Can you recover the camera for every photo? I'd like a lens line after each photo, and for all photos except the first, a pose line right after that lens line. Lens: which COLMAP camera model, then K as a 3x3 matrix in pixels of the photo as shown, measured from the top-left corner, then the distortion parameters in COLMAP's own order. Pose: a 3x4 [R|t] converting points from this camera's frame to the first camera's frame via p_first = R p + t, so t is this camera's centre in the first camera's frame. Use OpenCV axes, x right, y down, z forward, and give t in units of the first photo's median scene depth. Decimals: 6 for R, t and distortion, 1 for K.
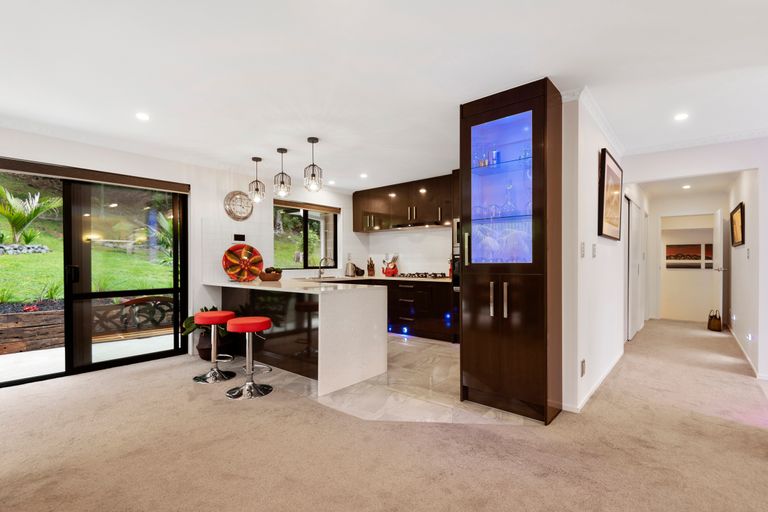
lens RADIAL K [[362.7, 0, 384.5], [0, 362.7, 261.5], [0, 0, 1]] dist [0.000207, -0.000918]
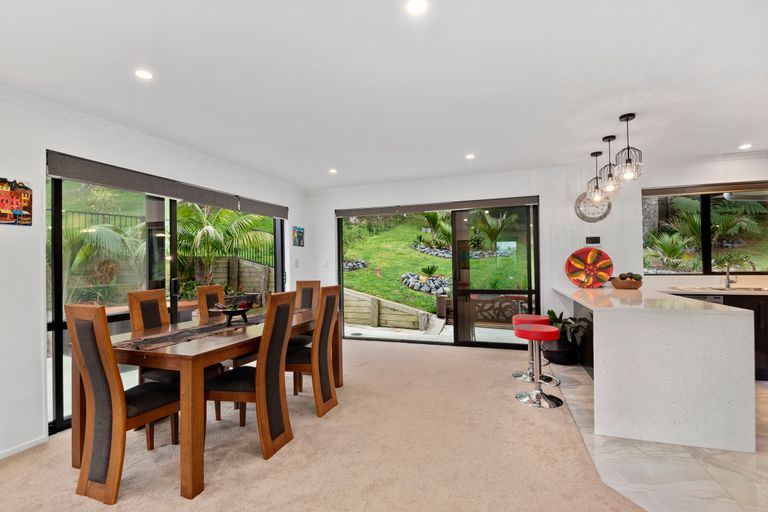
lens RADIAL K [[362.7, 0, 384.8], [0, 362.7, 256.3], [0, 0, 1]] dist [0.000207, -0.000918]
pose [[0.358610, -0.017442, -0.933324, 0.312049], [0.013765, 0.999816, -0.013396, -0.021429], [0.933386, -0.008043, 0.358784, 0.185966]]
